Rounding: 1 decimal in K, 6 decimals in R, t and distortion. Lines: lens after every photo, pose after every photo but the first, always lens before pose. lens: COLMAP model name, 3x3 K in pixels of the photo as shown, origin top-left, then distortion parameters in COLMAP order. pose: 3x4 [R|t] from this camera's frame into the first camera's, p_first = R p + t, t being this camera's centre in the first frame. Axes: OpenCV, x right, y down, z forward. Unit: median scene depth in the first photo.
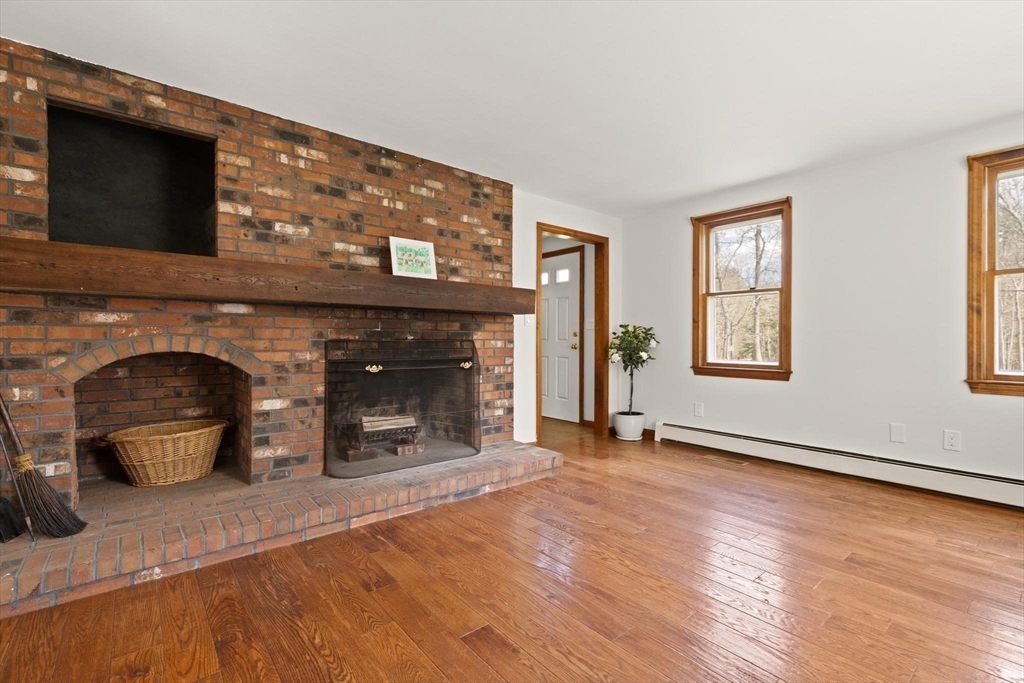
lens RADIAL K [[461.1, 0, 512.0], [0, 461.1, 341.5], [0, 0, 1]] dist [0.000976, -0.000040]
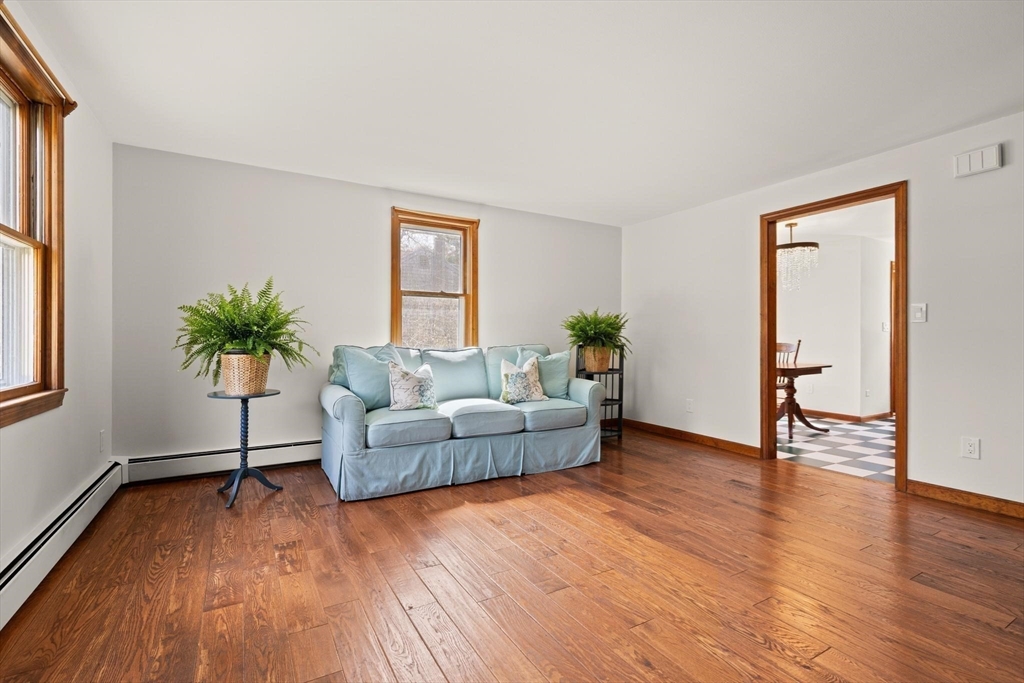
lens RADIAL K [[461.1, 0, 512.0], [0, 461.1, 341.5], [0, 0, 1]] dist [0.000976, -0.000040]
pose [[-0.986221, -0.006026, 0.165322, 0.284835], [-0.004779, 0.999957, 0.007939, -0.005375], [-0.165363, 0.007039, -0.986208, 1.344422]]
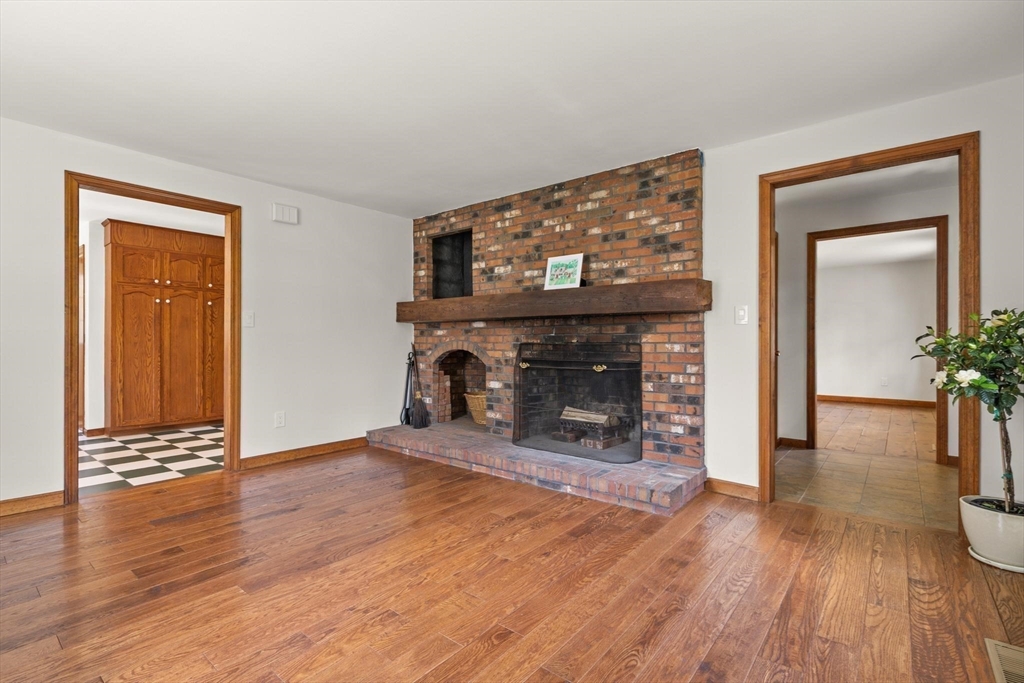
lens RADIAL K [[474.4, 0, 512.0], [0, 474.4, 341.5], [0, 0, 1]] dist [0.002617, 0.000156]
pose [[0.187771, -0.003701, -0.982206, 0.940245], [-0.003016, 0.999986, -0.004345, -0.002112], [0.982208, 0.003778, 0.187757, 0.668924]]
